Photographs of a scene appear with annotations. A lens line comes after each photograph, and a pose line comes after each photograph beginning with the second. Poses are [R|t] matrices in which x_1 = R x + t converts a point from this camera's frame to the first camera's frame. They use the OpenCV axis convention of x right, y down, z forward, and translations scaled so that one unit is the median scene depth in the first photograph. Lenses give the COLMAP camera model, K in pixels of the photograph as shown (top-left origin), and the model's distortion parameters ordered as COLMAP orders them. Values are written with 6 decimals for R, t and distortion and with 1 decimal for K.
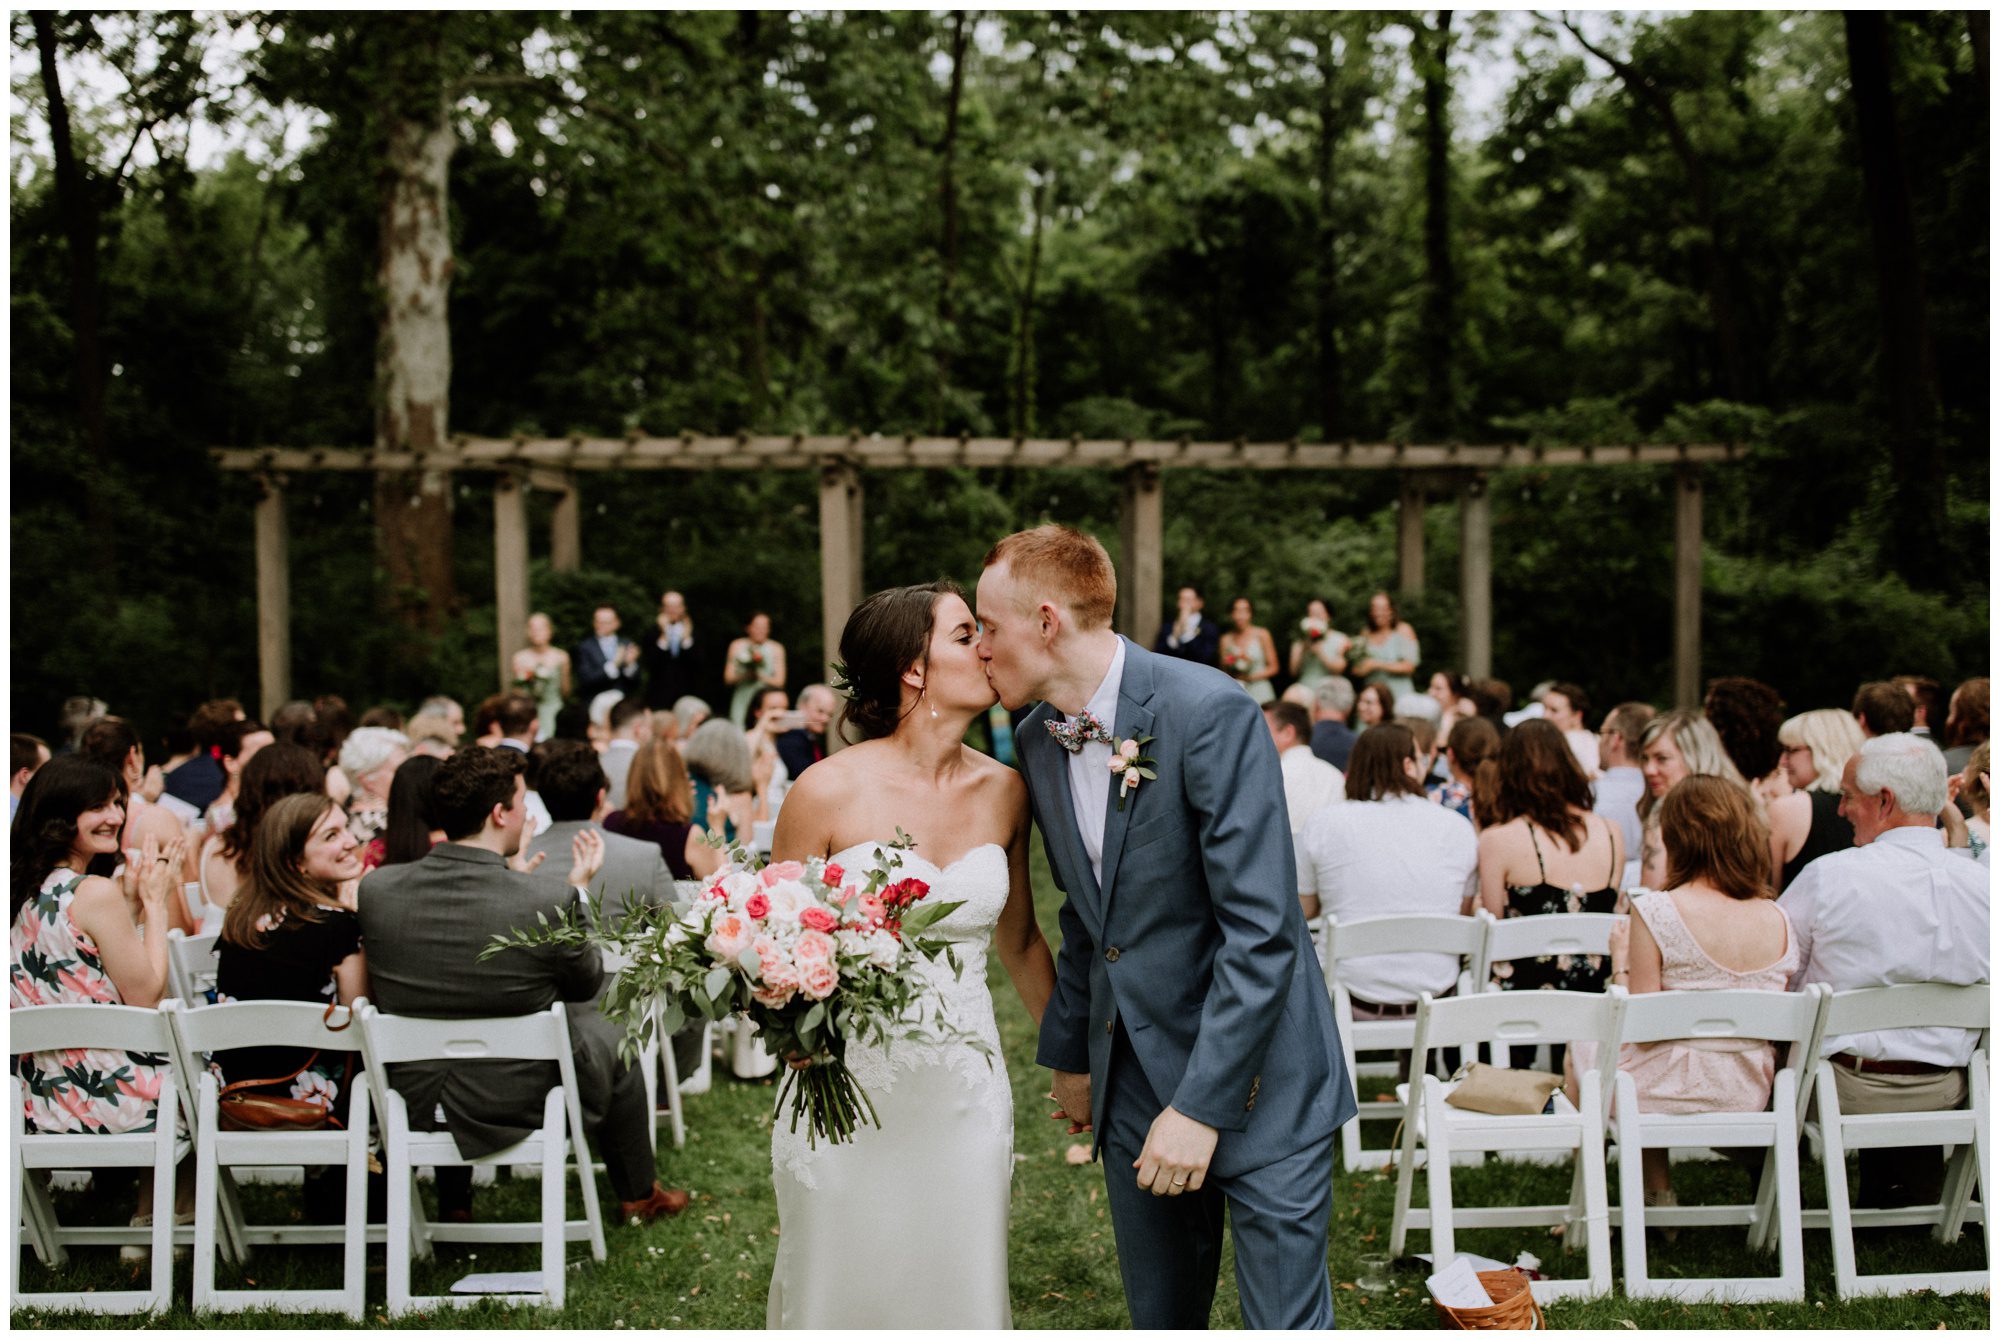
lens RADIAL K [[2319.4, 0, 1000.0], [0, 2319.4, 670.0], [0, 0, 1]] dist [0.006550, -0.003997]
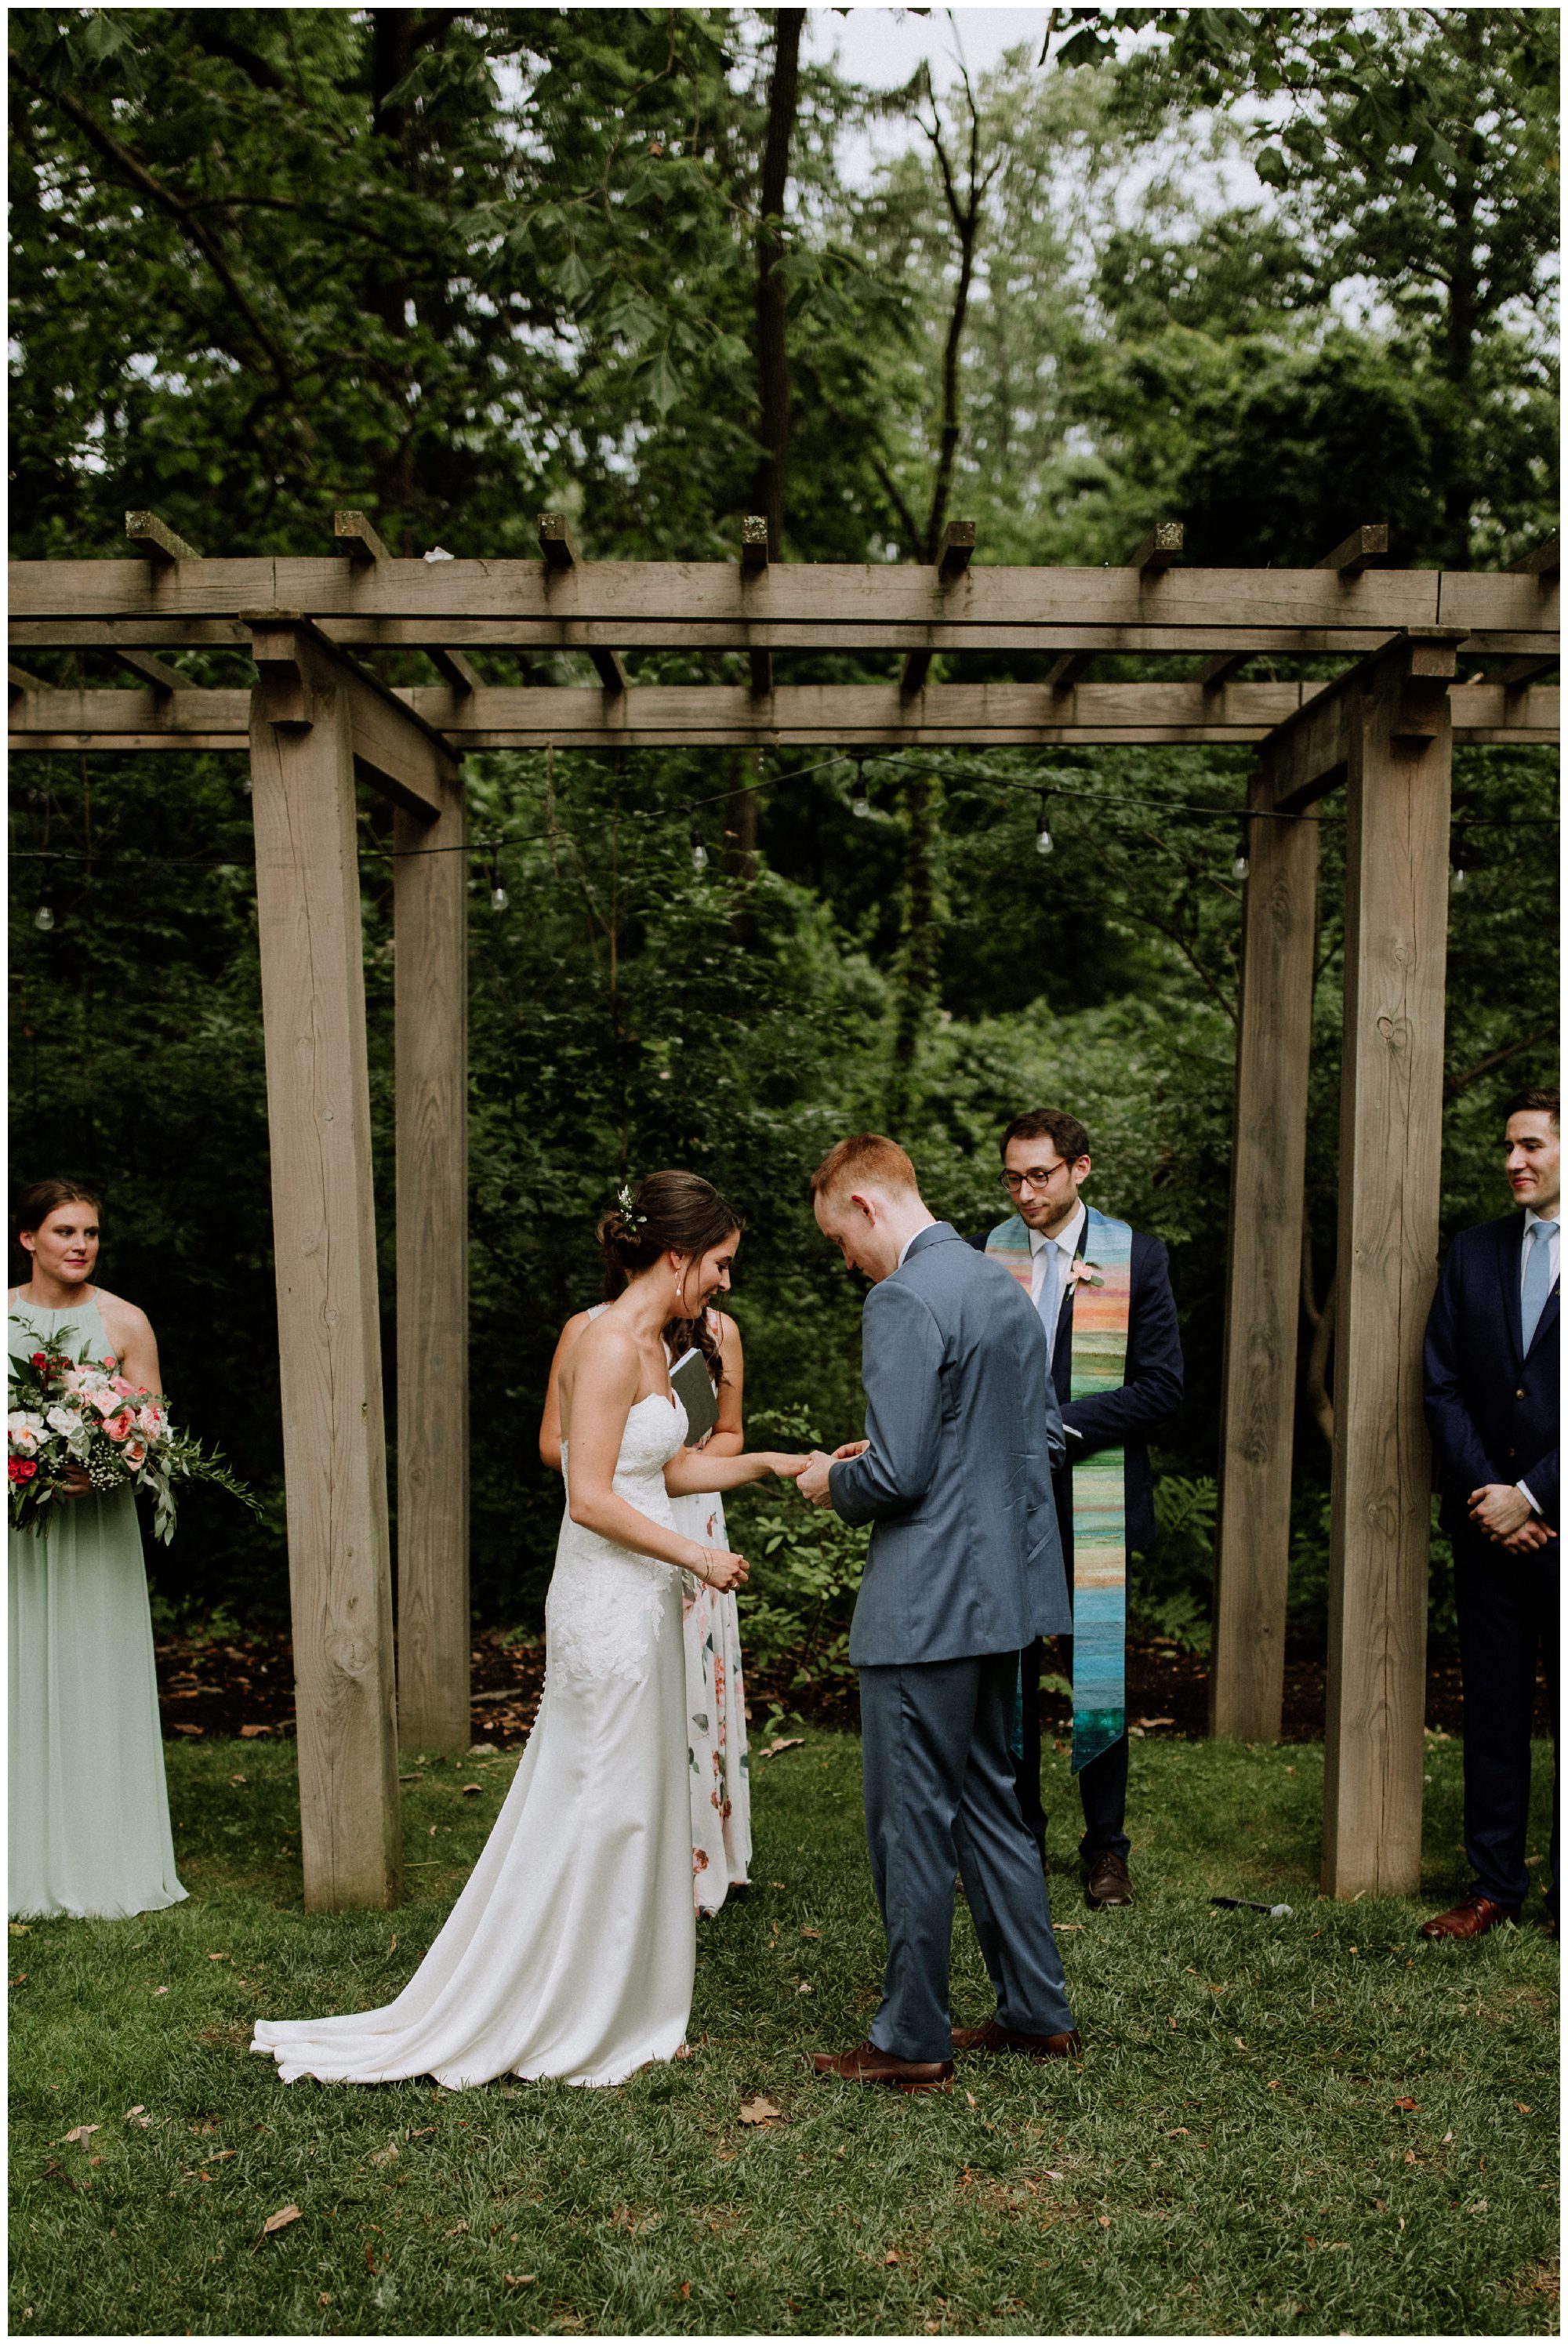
lens RADIAL K [[2718.4, 0, 779.8], [0, 2718.4, 1433.5], [0, 0, 1]] dist [0.006550, -0.003997]
pose [[0.999510, 0.003119, -0.031147, -0.001688], [-0.000923, 0.997527, 0.070283, -0.015112], [0.031290, -0.070220, 0.997041, 0.546708]]
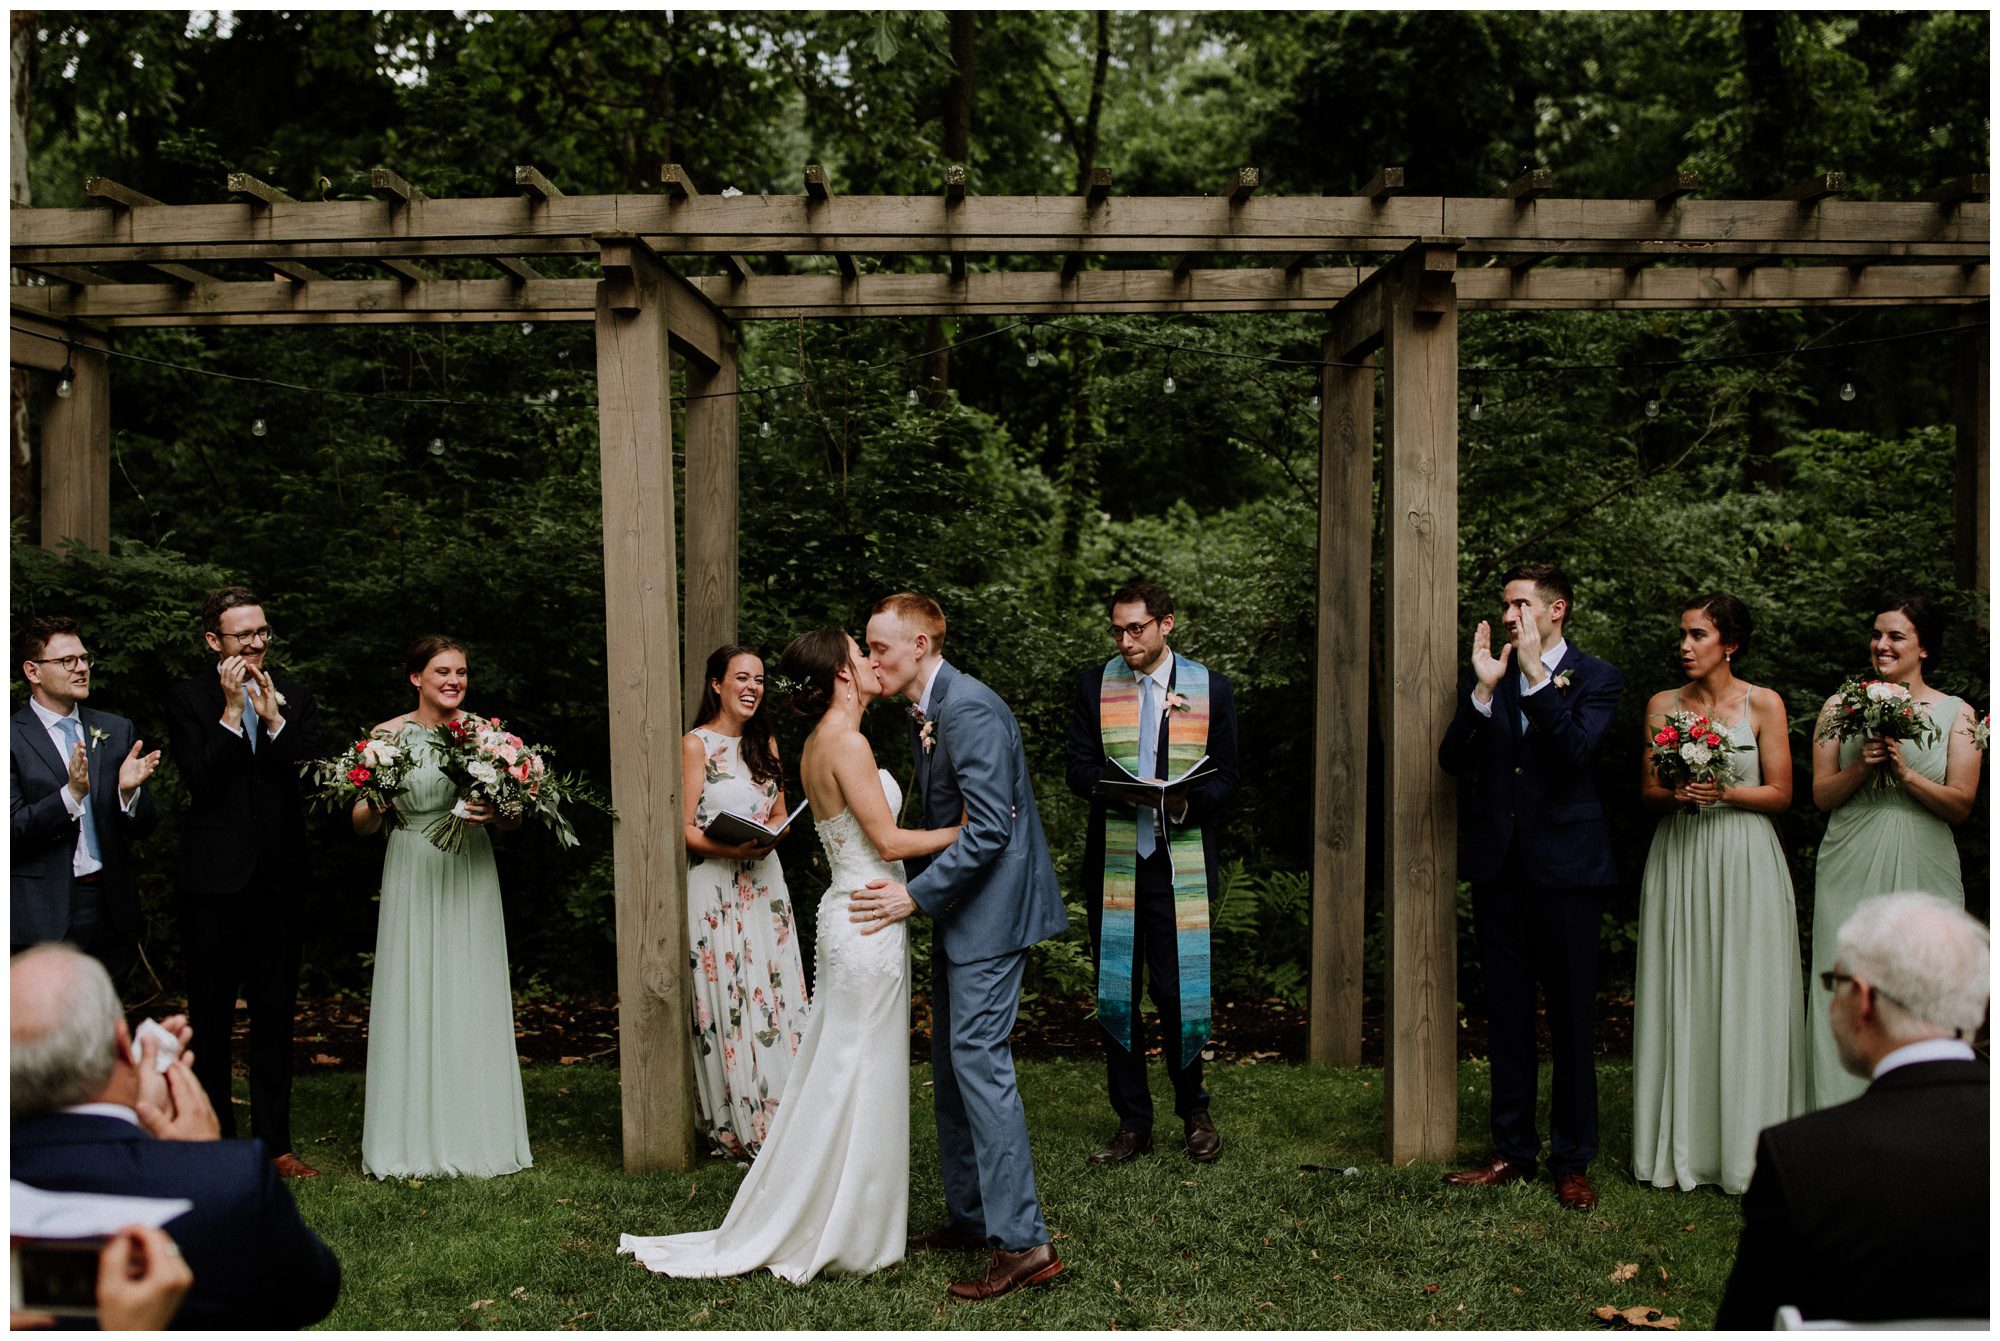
lens RADIAL K [[2414.0, 0, 900.8], [0, 2414.0, 658.1], [0, 0, 1]] dist [0.008949, 0.002348]
pose [[0.998342, -0.003461, -0.057451, -0.001328], [0.002062, 0.999700, -0.024395, -0.009430], [0.057518, 0.024236, 0.998050, 0.486039]]
